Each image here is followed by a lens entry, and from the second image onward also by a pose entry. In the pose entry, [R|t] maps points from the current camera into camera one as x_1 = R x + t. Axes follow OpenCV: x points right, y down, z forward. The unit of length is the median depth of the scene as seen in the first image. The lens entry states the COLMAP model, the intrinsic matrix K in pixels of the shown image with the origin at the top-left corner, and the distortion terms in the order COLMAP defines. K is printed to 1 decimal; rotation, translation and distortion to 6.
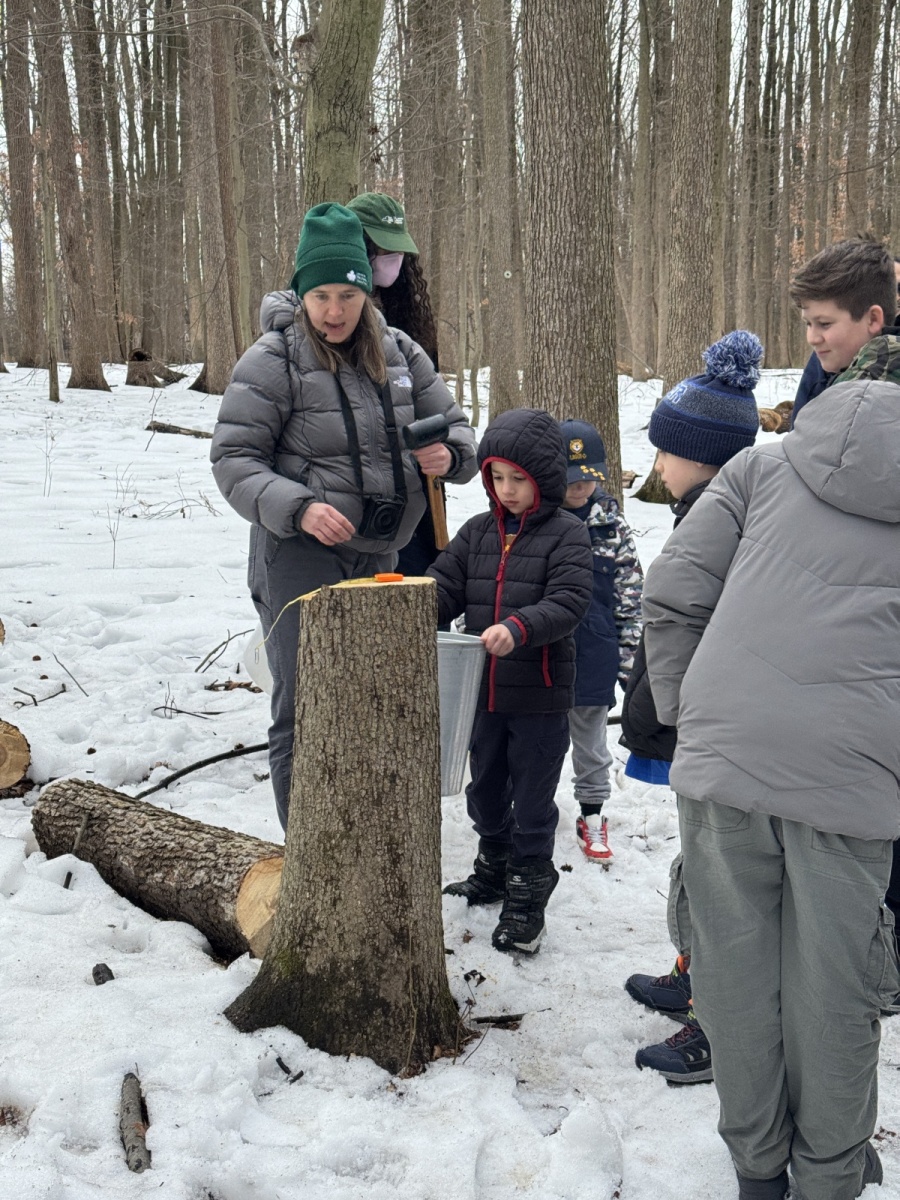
lens RADIAL K [[1653.3, 0, 462.3], [0, 1653.3, 584.0], [0, 0, 1]] dist [0.120834, 0.000000]
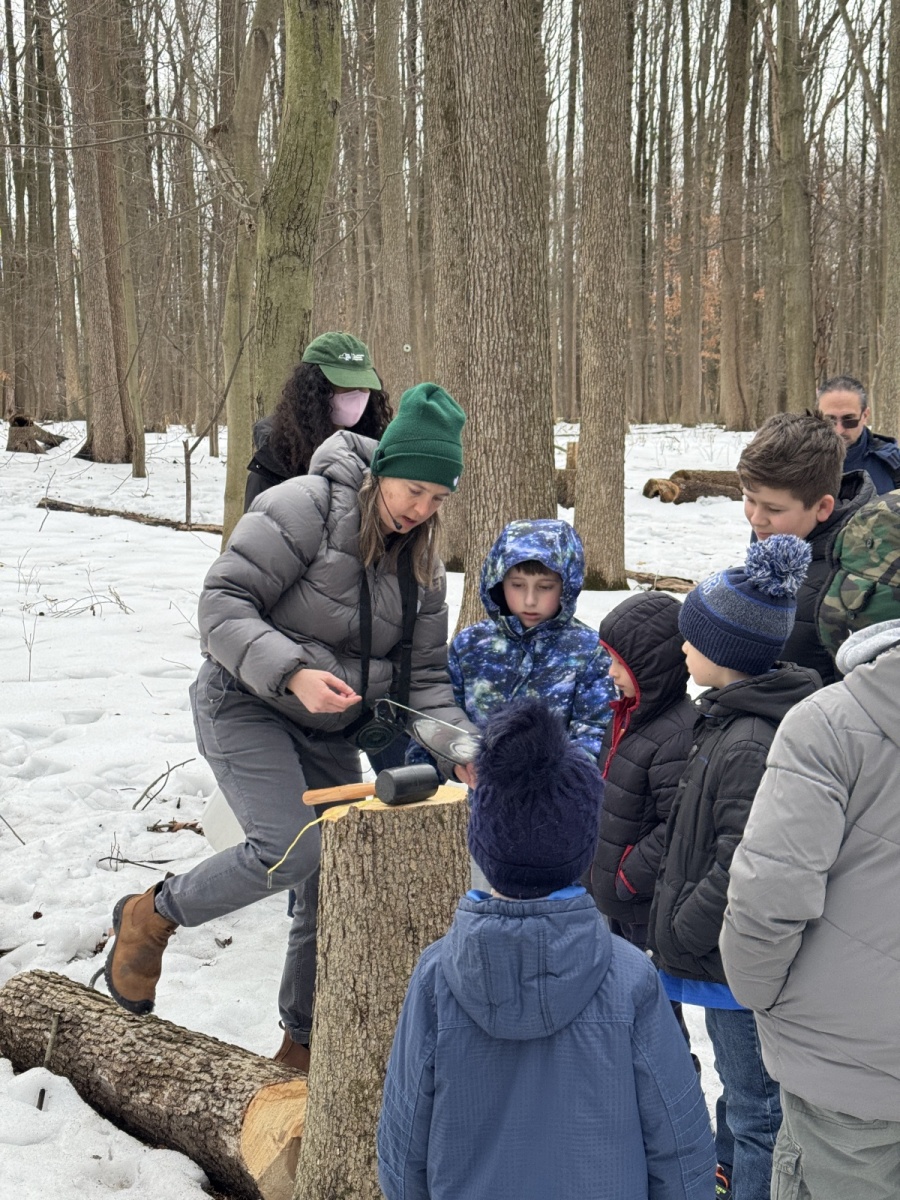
lens RADIAL K [[1653.3, 0, 435.2], [0, 1653.3, 598.4], [0, 0, 1]] dist [0.120834, 0.000000]
pose [[0.998186, -0.011207, 0.059147, -0.073028], [0.012405, 0.999724, -0.019927, -0.077215], [-0.058908, 0.020624, 0.998050, 0.061843]]
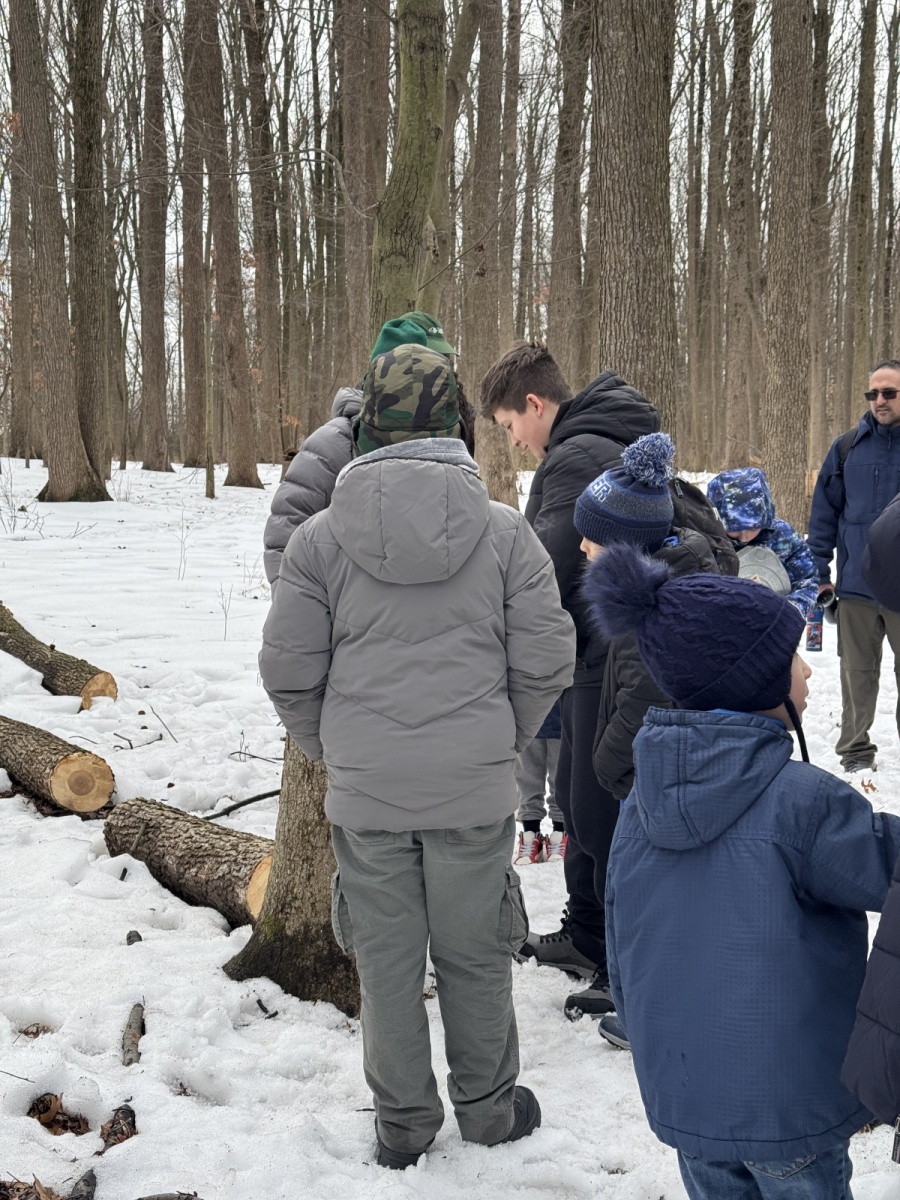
lens RADIAL K [[1653.3, 0, 459.4], [0, 1653.3, 587.2], [0, 0, 1]] dist [0.120834, 0.000000]
pose [[0.994825, 0.013106, -0.100750, 0.124899], [-0.019071, 0.998107, -0.058471, 0.036811], [0.099793, 0.060089, 0.993192, -0.184100]]
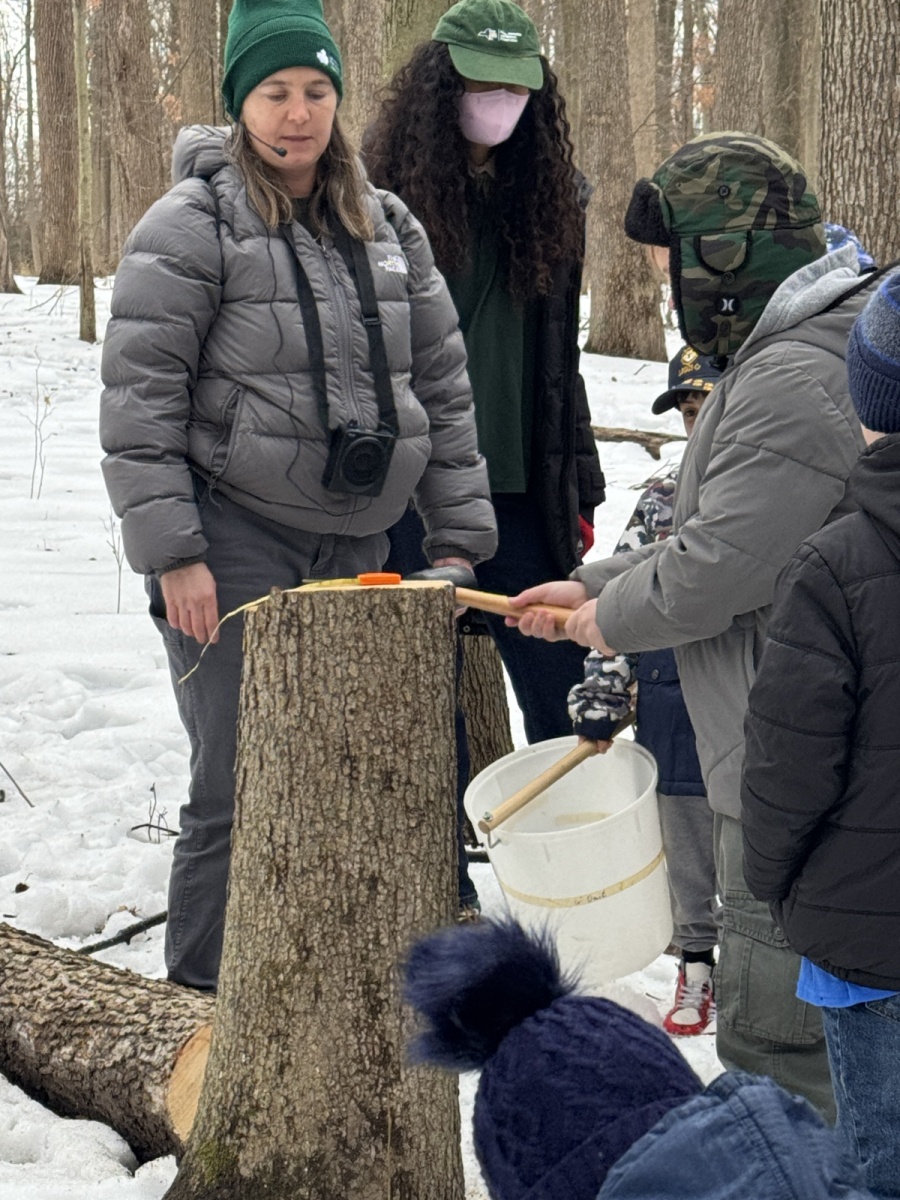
lens RADIAL K [[3092.6, 0, 401.2], [0, 3092.6, 604.8], [0, 0, 1]] dist [0.098131, 0.000000]
pose [[0.988780, 0.009654, -0.149068, 0.120747], [-0.013466, 0.999607, -0.024587, 0.029847], [0.148772, 0.026319, 0.988521, -0.168896]]
